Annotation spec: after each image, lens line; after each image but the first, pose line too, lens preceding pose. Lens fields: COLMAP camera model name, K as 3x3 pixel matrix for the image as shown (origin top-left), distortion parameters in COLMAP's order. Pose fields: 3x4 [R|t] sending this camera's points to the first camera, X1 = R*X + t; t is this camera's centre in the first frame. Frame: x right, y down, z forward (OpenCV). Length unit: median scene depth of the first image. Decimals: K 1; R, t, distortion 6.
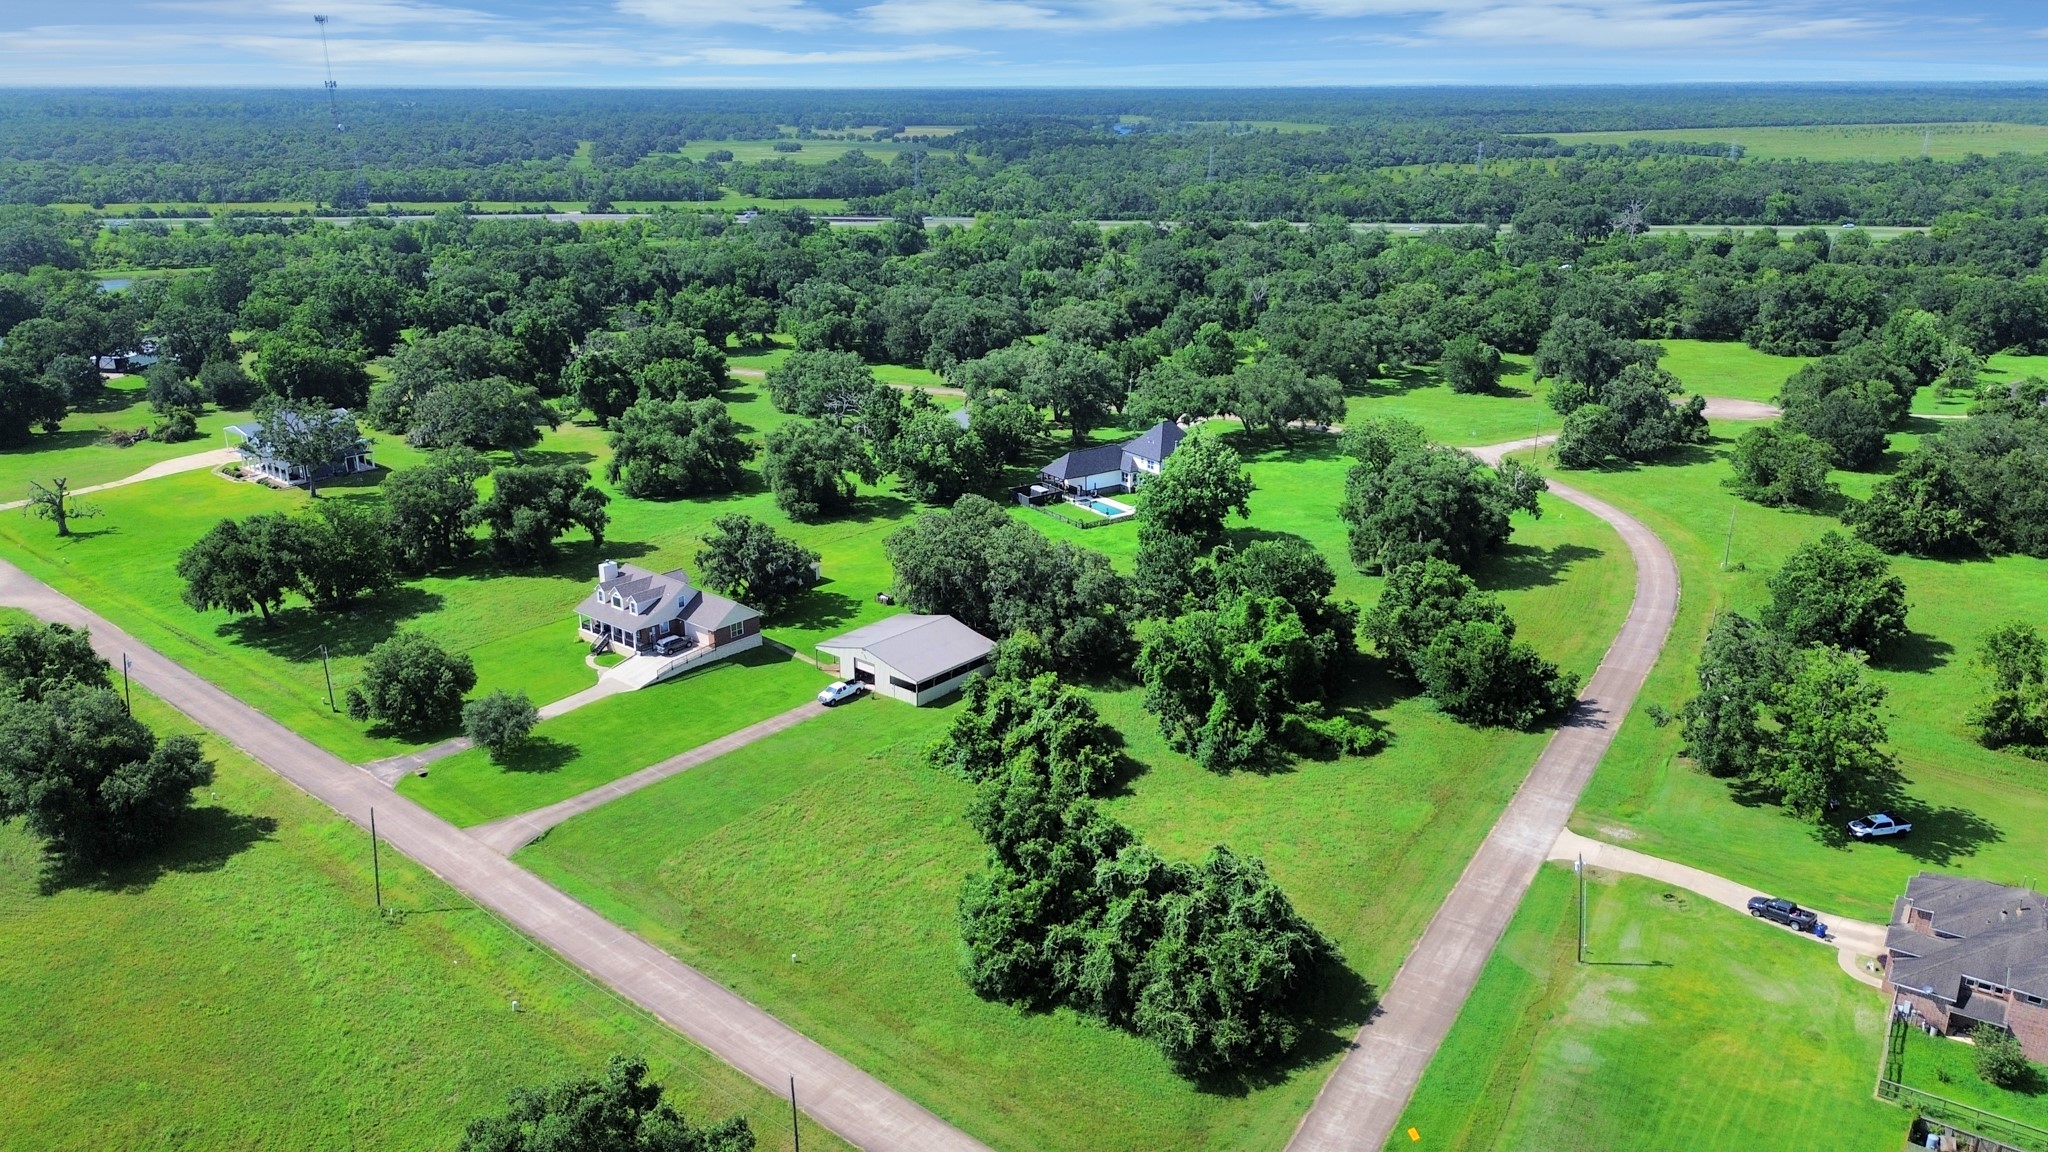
lens RADIAL K [[1454.1, 0, 1032.4], [0, 1454.1, 575.5], [0, 0, 1]] dist [0.077037, -0.074374]
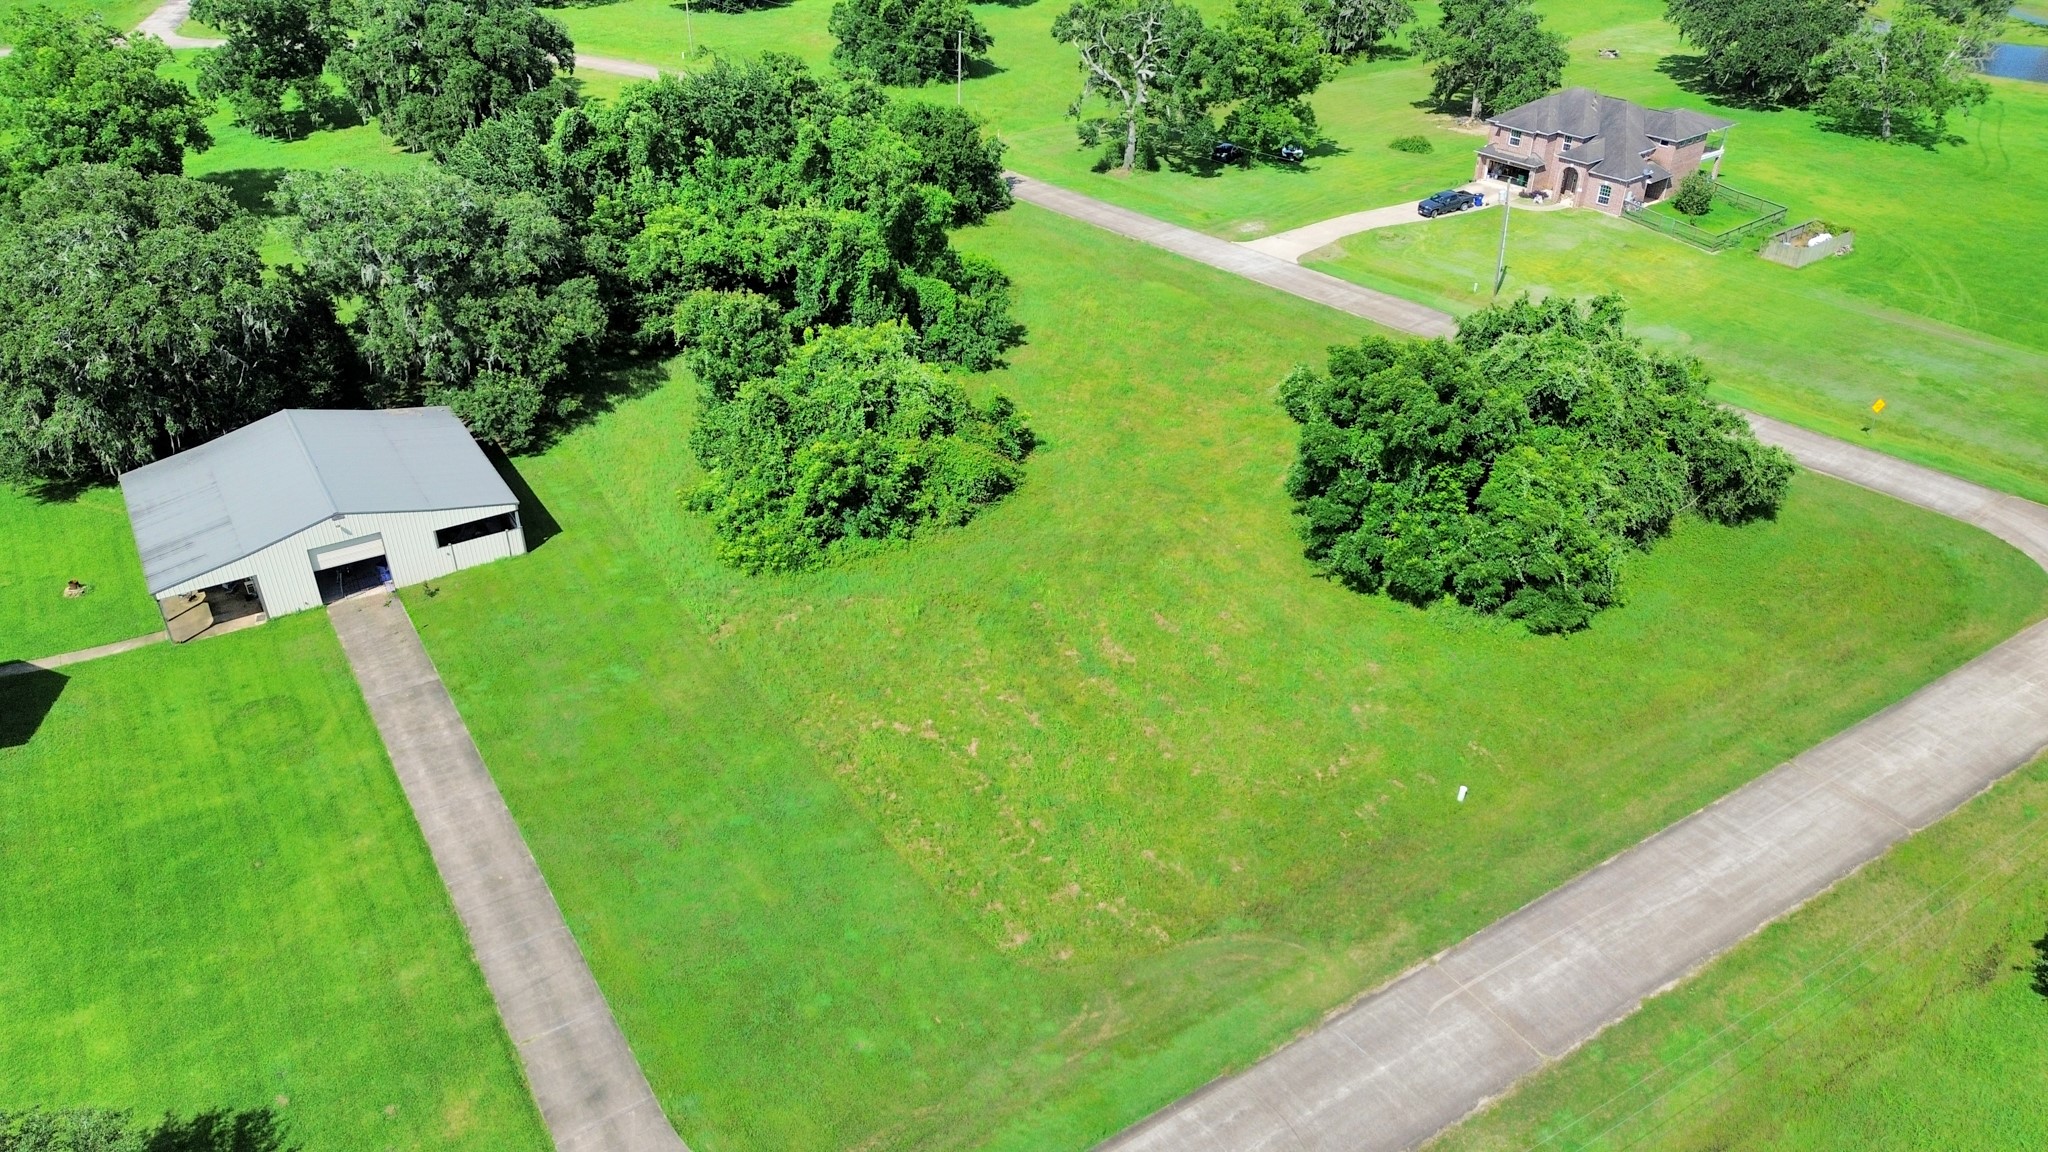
lens RADIAL K [[1454.1, 0, 1025.1], [0, 1454.1, 580.7], [0, 0, 1]] dist [0.077037, -0.074374]
pose [[0.288824, -0.500763, 0.815976, -0.415345], [0.302071, 0.856429, 0.418668, -0.053495], [-0.908479, 0.125561, 0.398623, 0.629318]]
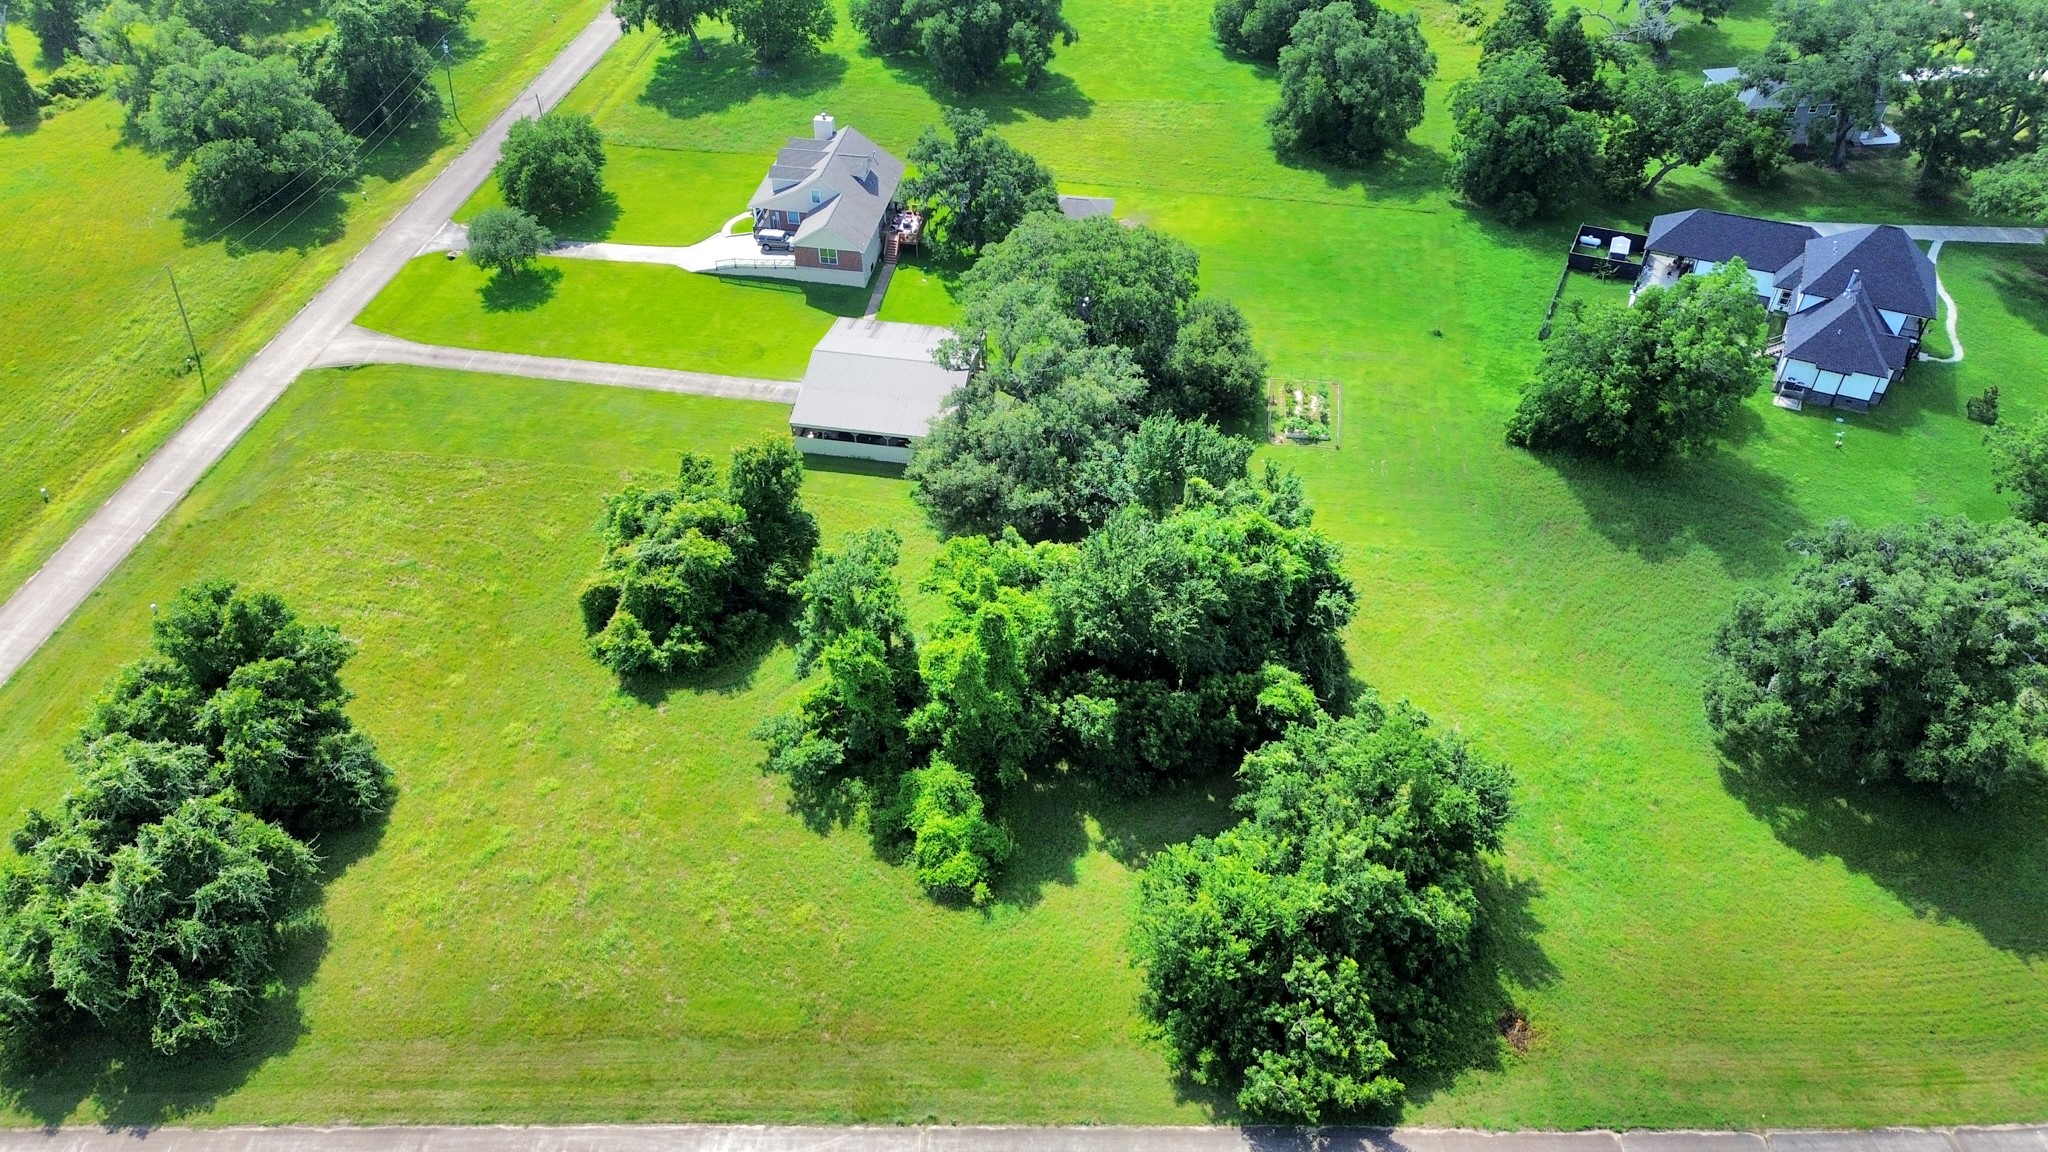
lens RADIAL K [[1454.1, 0, 1015.8], [0, 1454.1, 580.5], [0, 0, 1]] dist [0.077037, -0.074374]
pose [[0.518788, 0.569229, -0.637838, 0.497973], [-0.276113, 0.817675, 0.505144, -0.267771], [0.809086, -0.085947, 0.581371, 0.611387]]
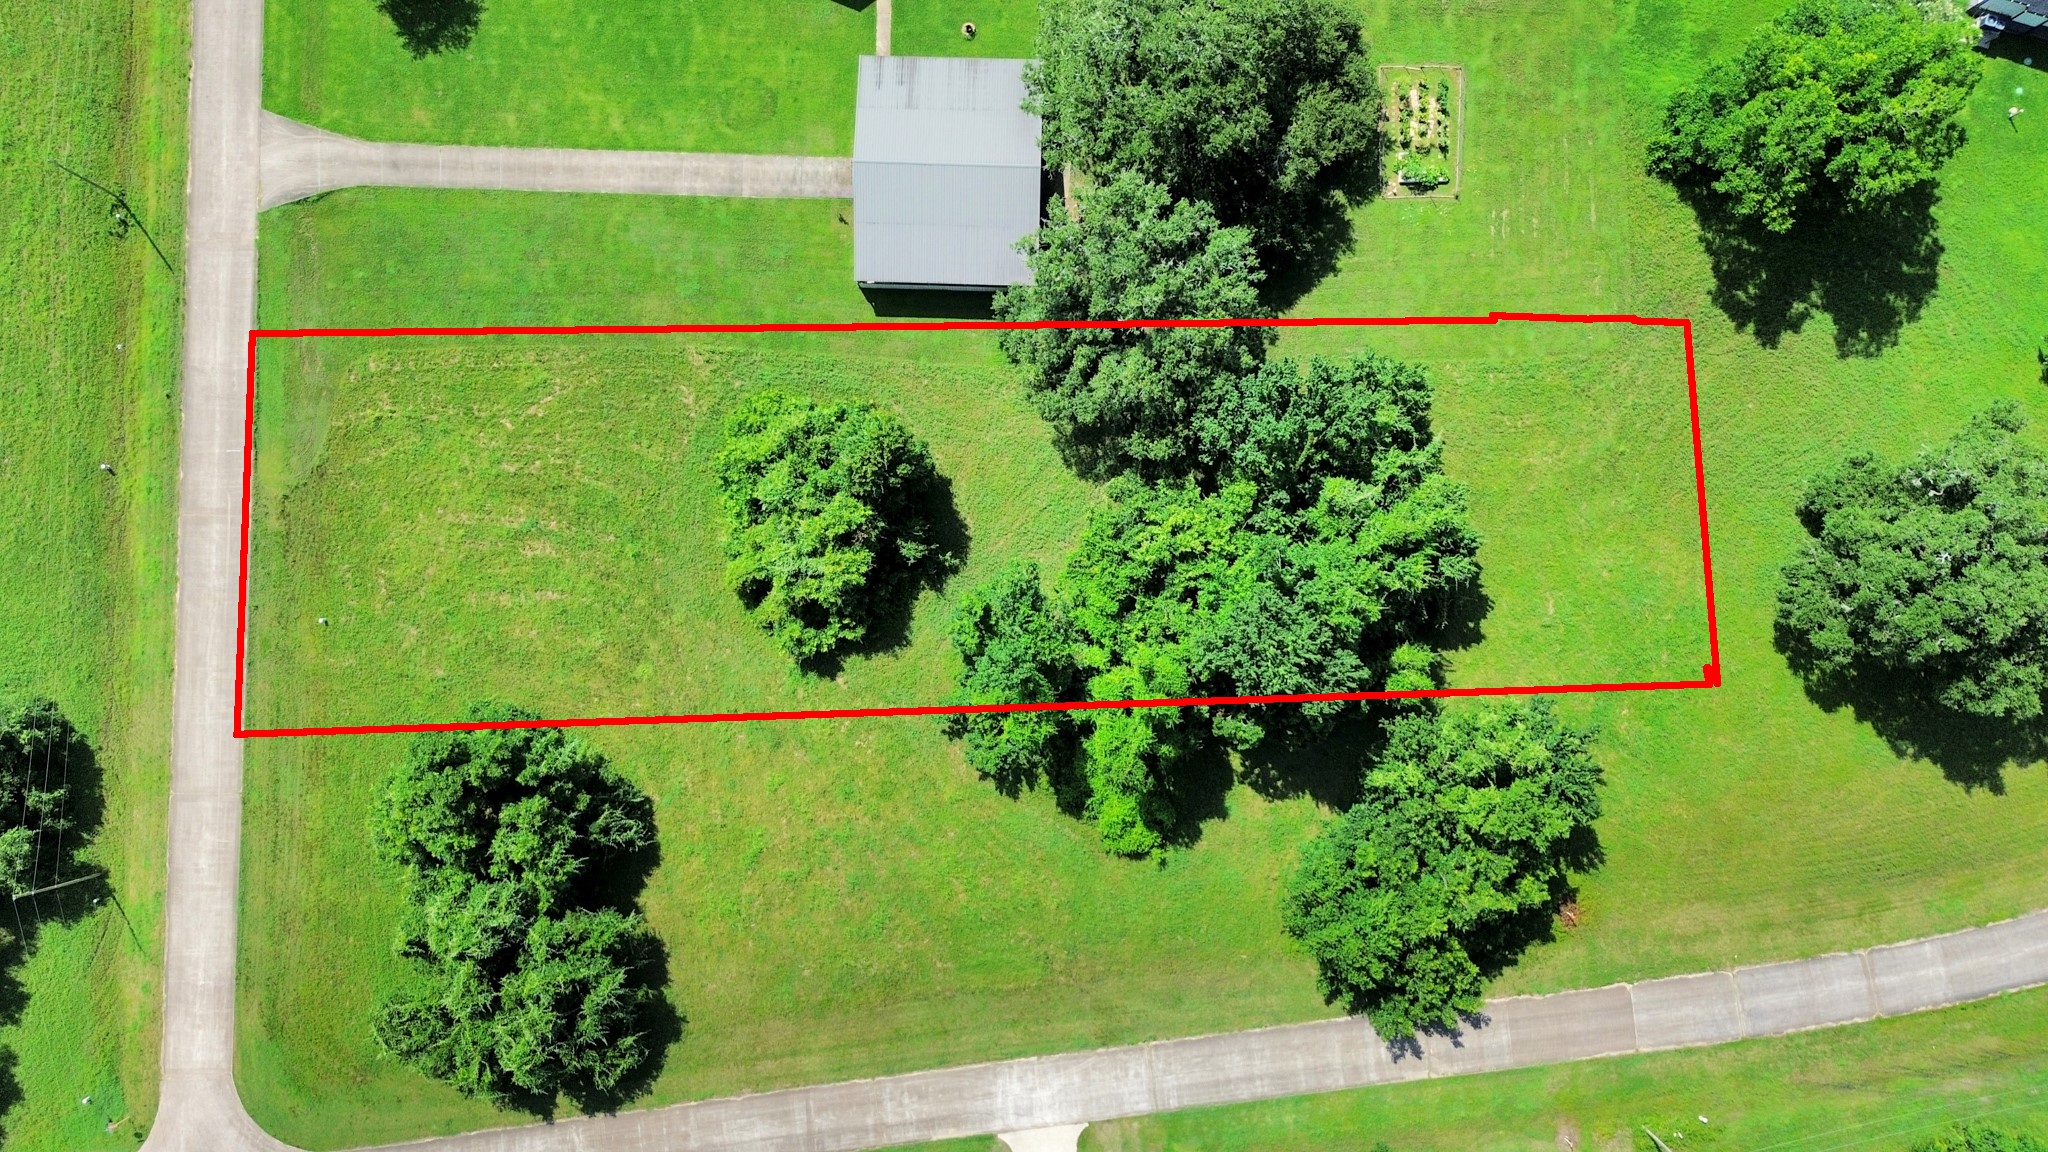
lens RADIAL K [[1454.1, 0, 1025.1], [0, 1454.1, 571.6], [0, 0, 1]] dist [0.077037, -0.074374]
pose [[0.630127, 0.776358, -0.014390, 0.086178], [-0.235956, 0.209103, 0.949000, -0.550913], [0.739773, -0.594595, 0.314948, 0.722140]]
